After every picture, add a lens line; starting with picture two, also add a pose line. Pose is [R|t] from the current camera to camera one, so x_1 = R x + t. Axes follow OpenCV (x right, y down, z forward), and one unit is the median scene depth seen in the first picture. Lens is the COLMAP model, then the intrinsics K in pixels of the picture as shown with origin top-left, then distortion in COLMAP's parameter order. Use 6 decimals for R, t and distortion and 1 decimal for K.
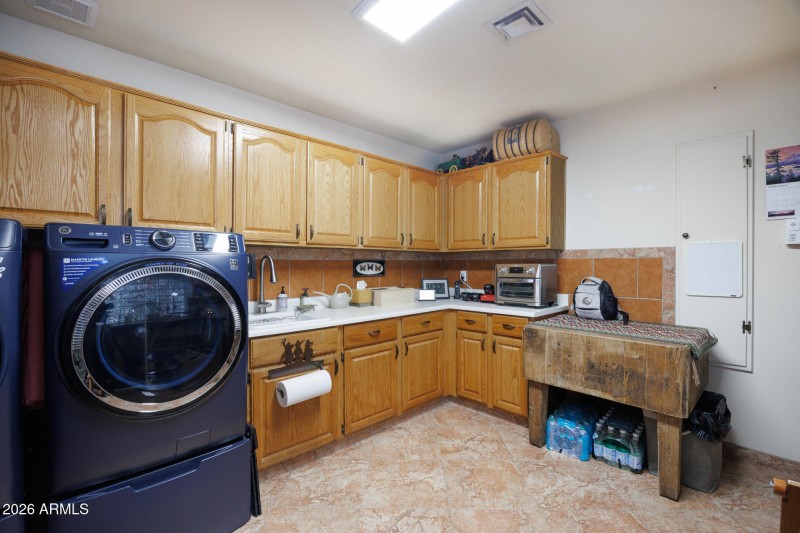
lens RADIAL K [[363.6, 0, 398.3], [0, 363.6, 269.6], [0, 0, 1]] dist [-0.001044, -0.000030]
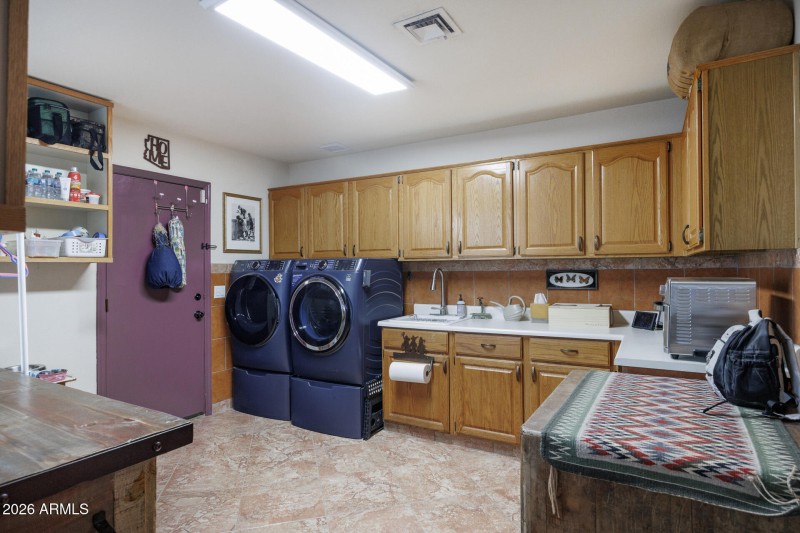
lens RADIAL K [[457.6, 0, 398.7], [0, 457.6, 264.5], [0, 0, 1]] dist [-0.000552, -0.000236]
pose [[0.253417, -0.009704, -0.967309, 1.047410], [-0.001992, 0.999942, -0.010553, -0.033666], [0.967355, 0.004601, 0.253383, 0.437340]]
